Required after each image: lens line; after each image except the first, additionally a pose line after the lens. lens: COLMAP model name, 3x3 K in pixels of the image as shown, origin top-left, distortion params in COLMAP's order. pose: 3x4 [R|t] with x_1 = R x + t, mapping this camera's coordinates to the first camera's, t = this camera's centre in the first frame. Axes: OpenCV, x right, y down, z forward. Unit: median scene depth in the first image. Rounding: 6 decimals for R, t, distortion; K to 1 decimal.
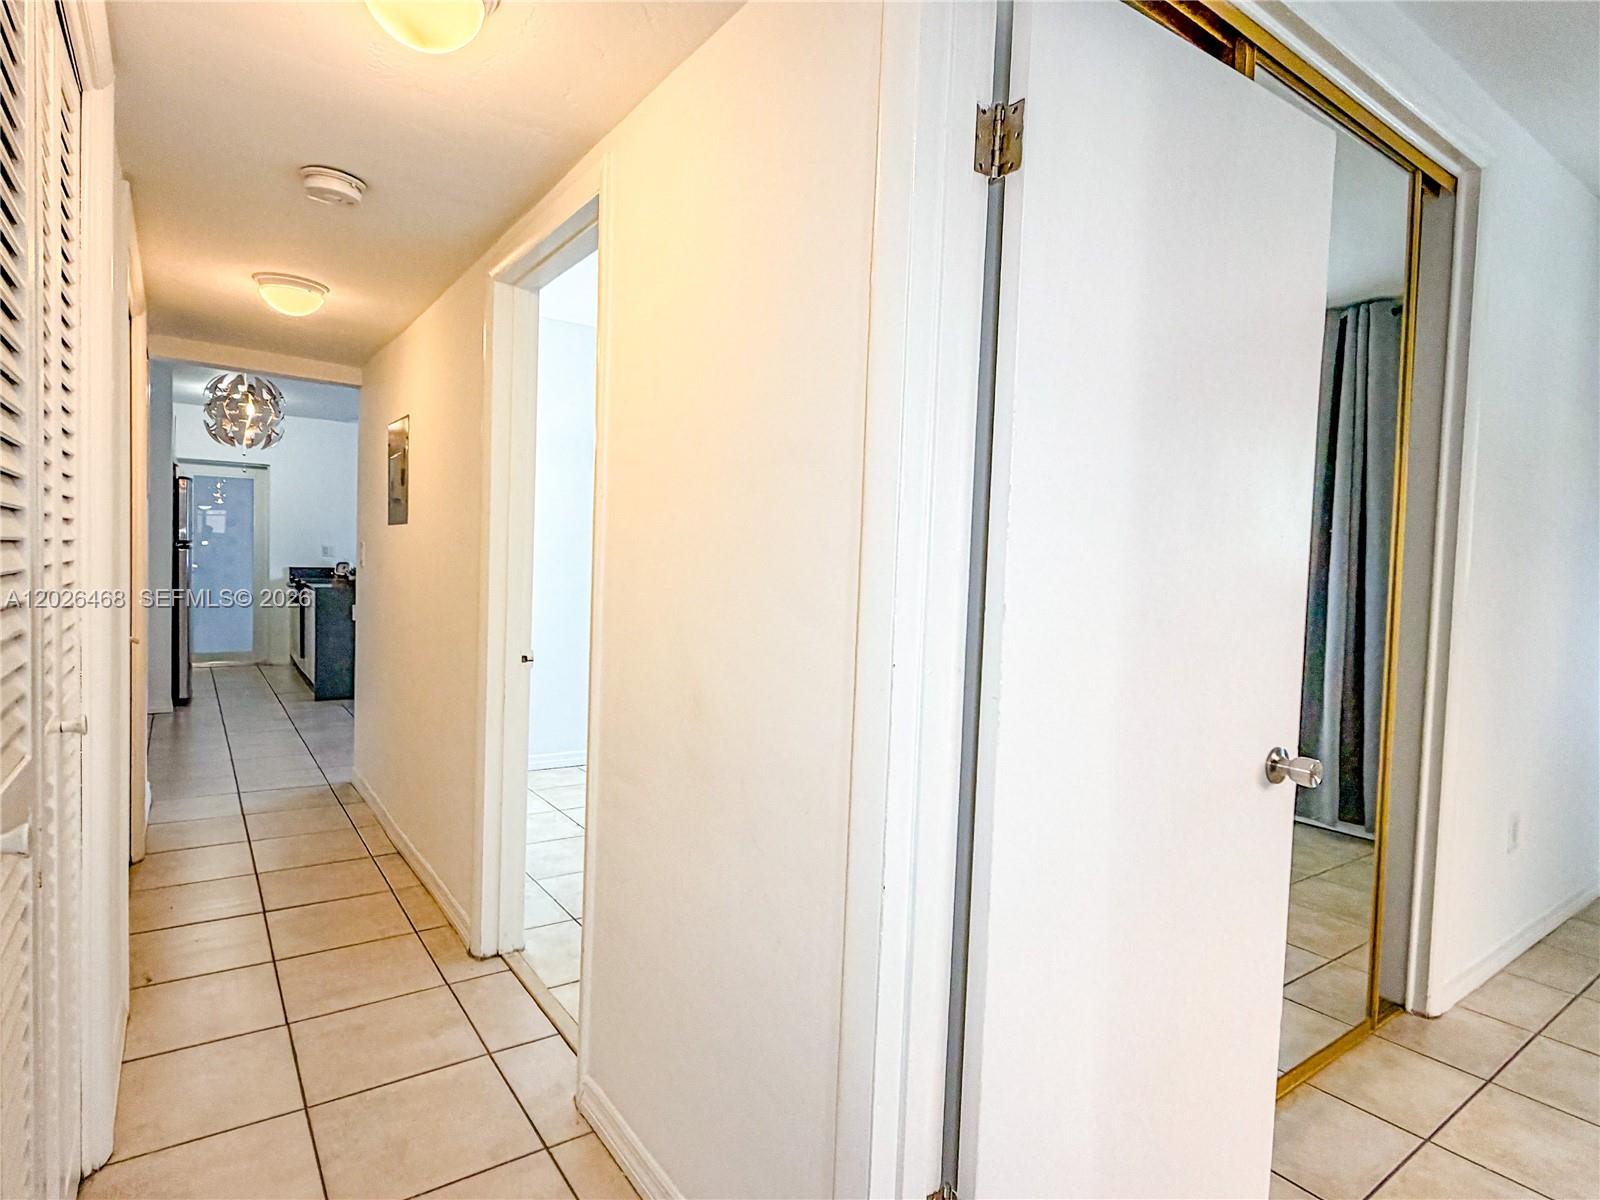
lens RADIAL K [[840.7, 0, 762.5], [0, 840.7, 599.1], [0, 0, 1]] dist [0.003675, -0.000064]
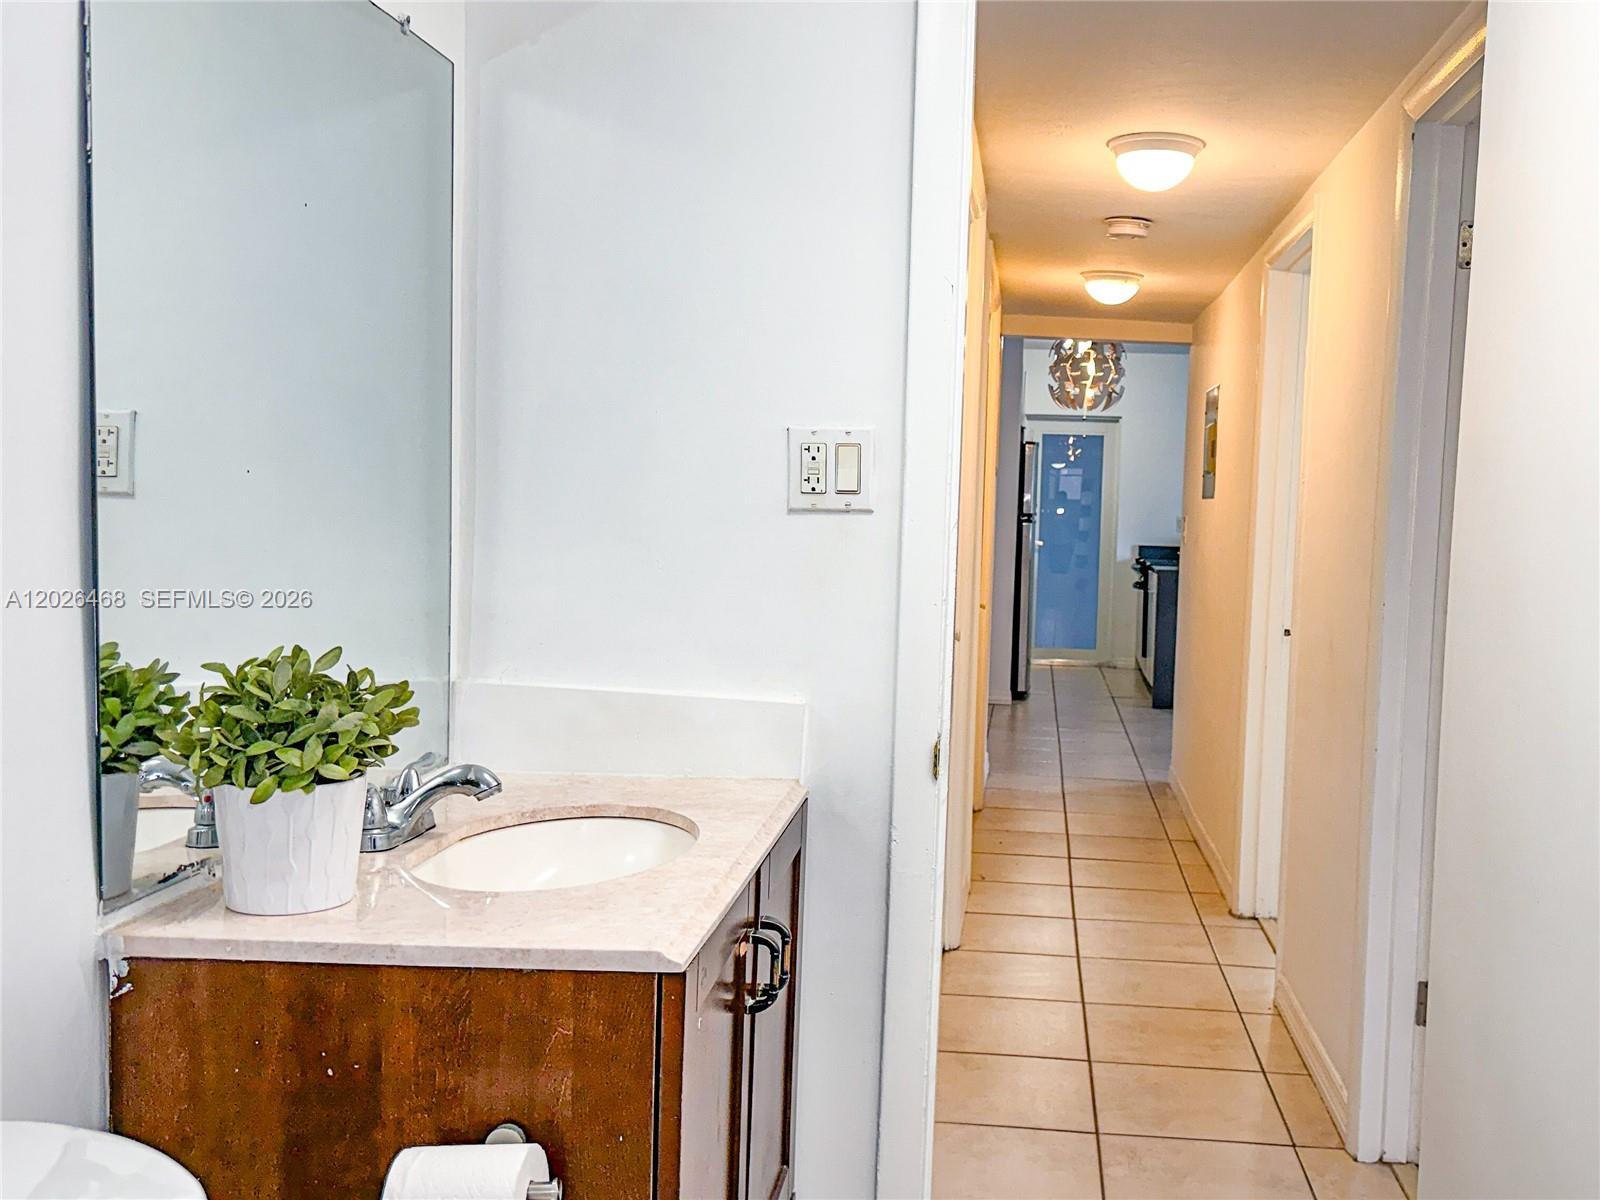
lens RADIAL K [[1494.6, 0, 986.6], [0, 1494.6, 607.3], [0, 0, 1]] dist [0.103010, -0.163277]
pose [[0.805229, 0.033710, -0.592005, 0.260489], [-0.034381, 0.999357, 0.010142, 0.017974], [0.591966, 0.012187, 0.805871, -0.357664]]
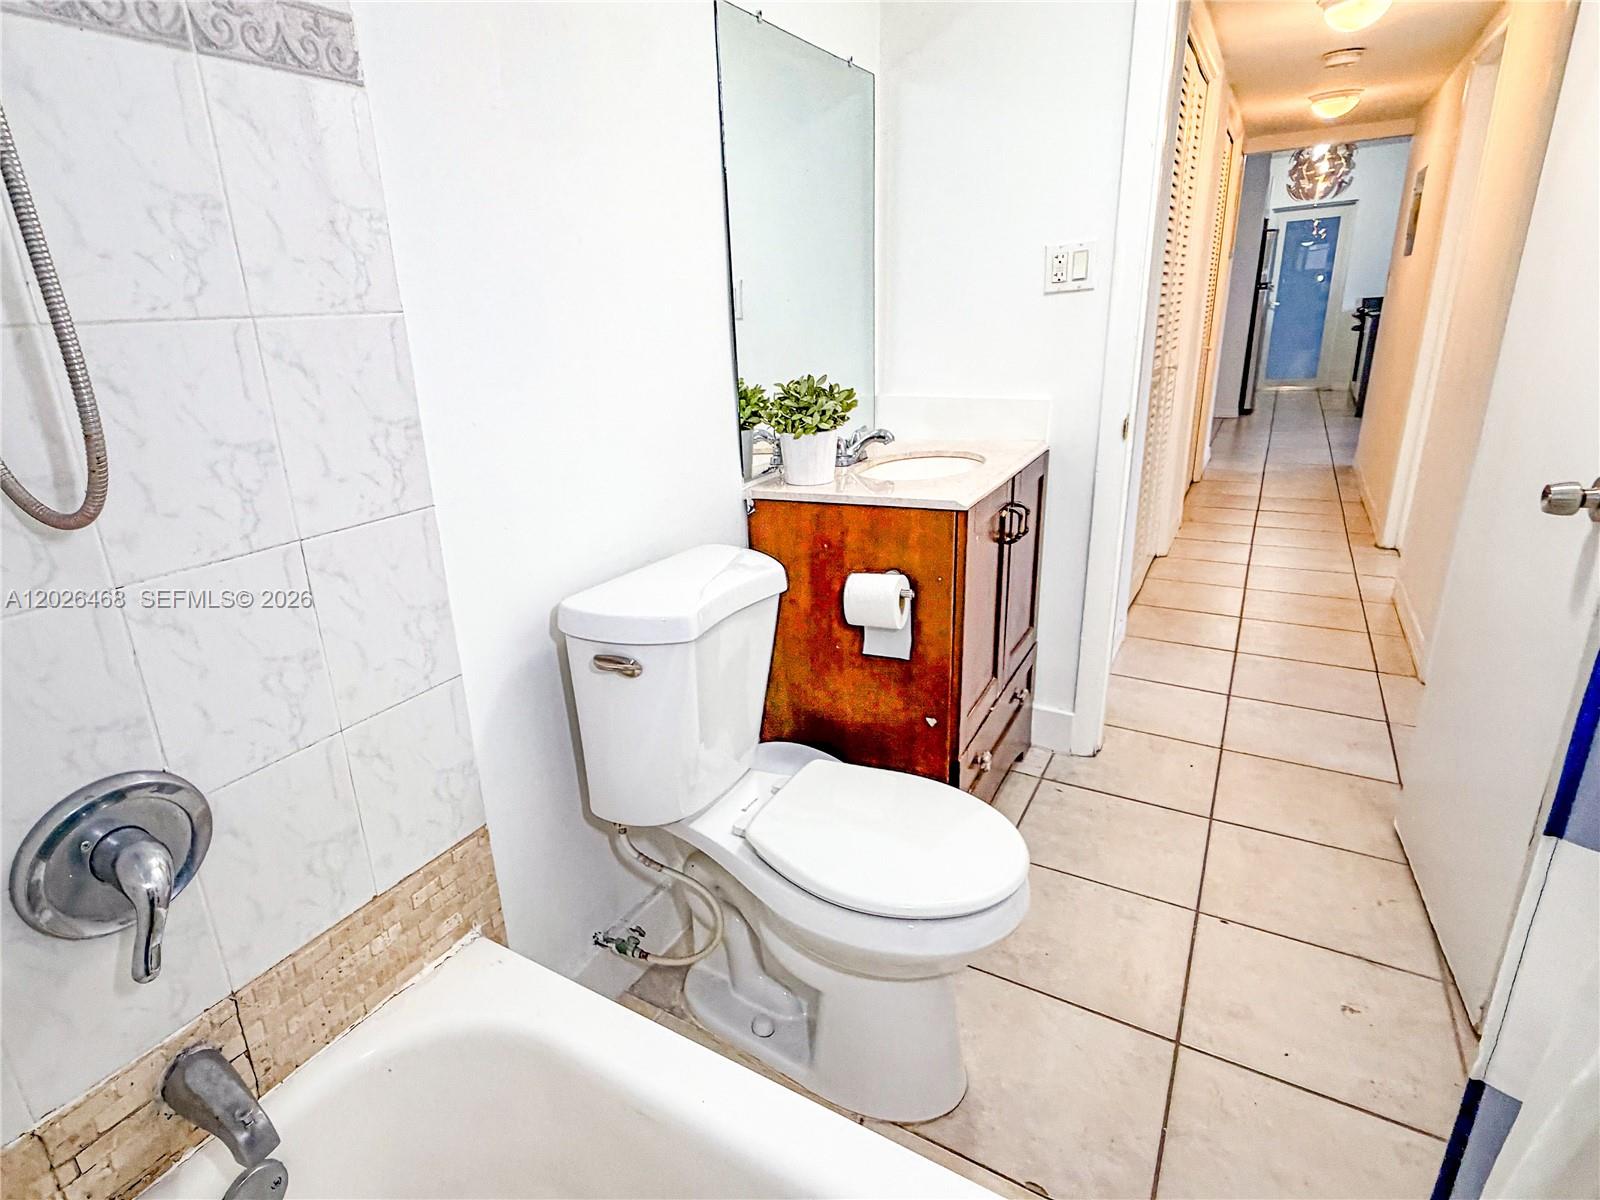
lens RADIAL K [[857.8, 0, 694.2], [0, 857.8, 598.0], [0, 0, 1]] dist [0.000282, 0.000401]
pose [[0.373465, 0.231886, -0.898194, 0.335455], [0.033125, 0.964302, 0.262726, 0.026406], [0.927052, -0.127872, 0.352452, -0.399886]]
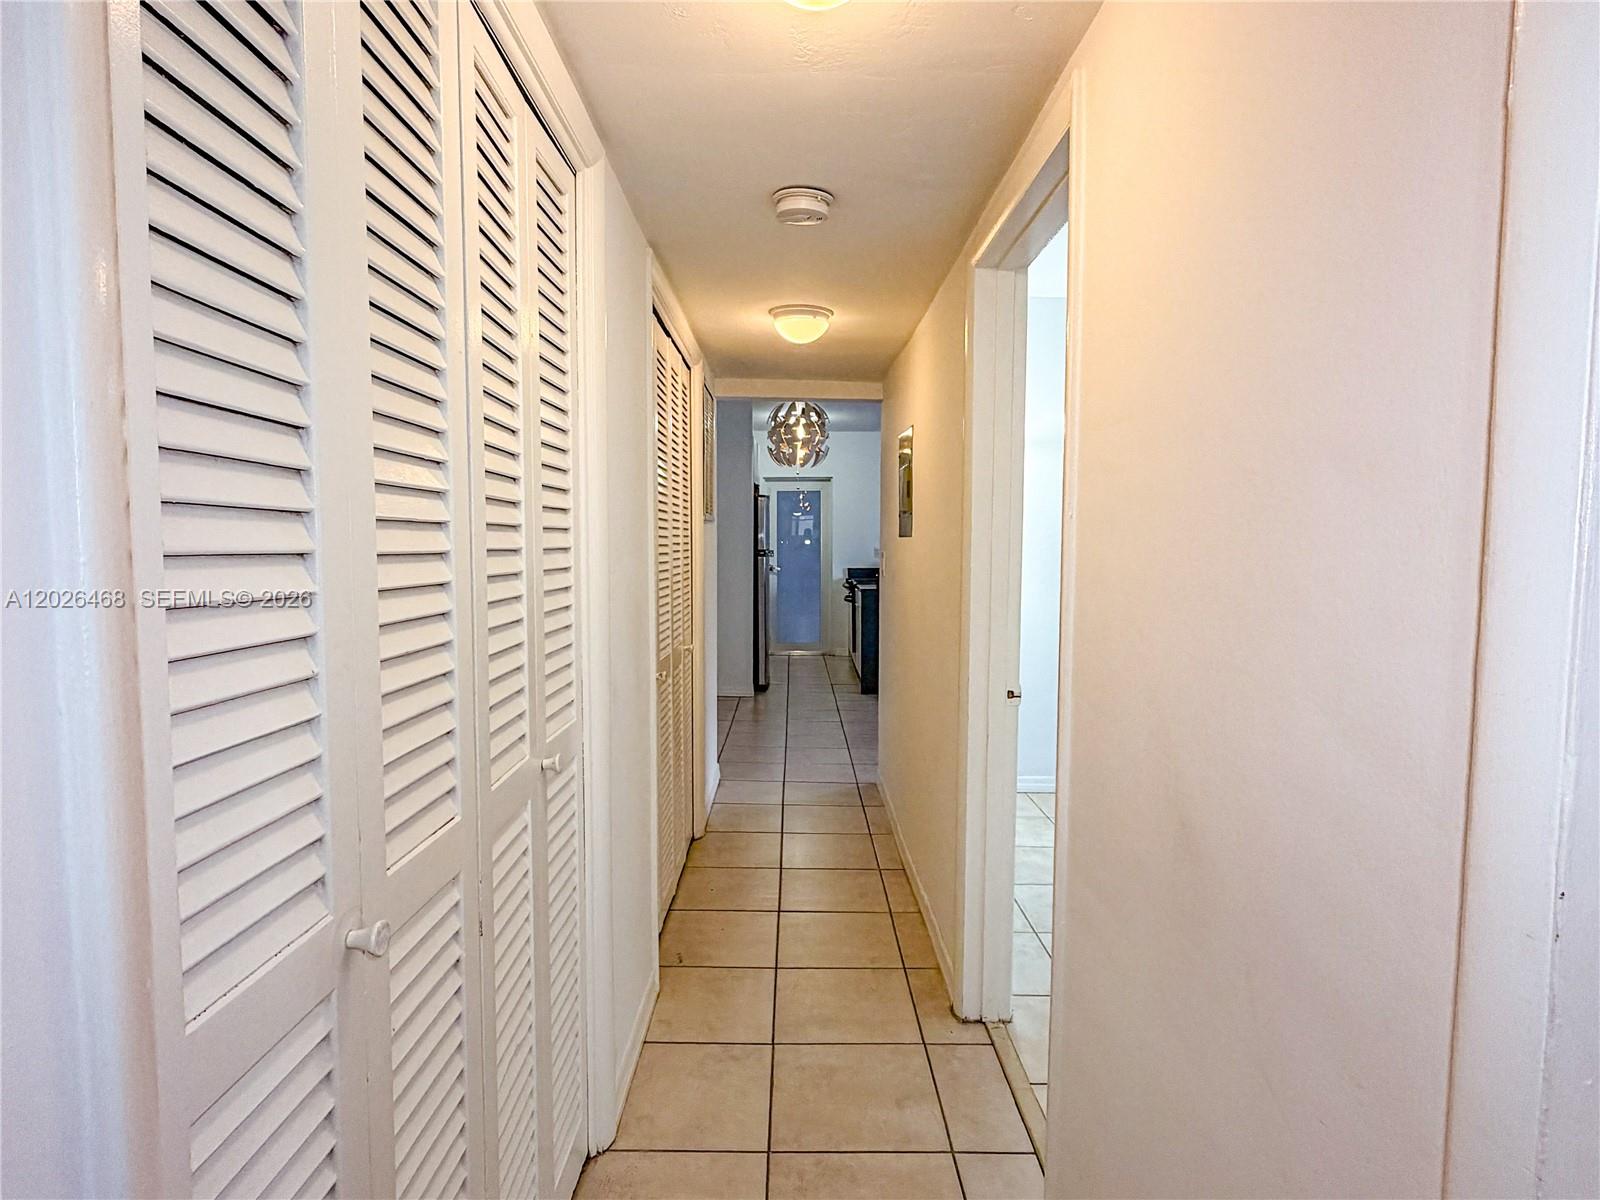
lens RADIAL K [[843.9, 0, 800.0], [0, 843.9, 600.0], [0, 0, 1]] dist [0.001877, 0.000741]
pose [[0.827613, 0.007472, -0.561249, 0.014576], [0.001091, 0.999888, 0.014921, -0.021188], [0.561298, -0.012961, 0.827512, 0.078118]]
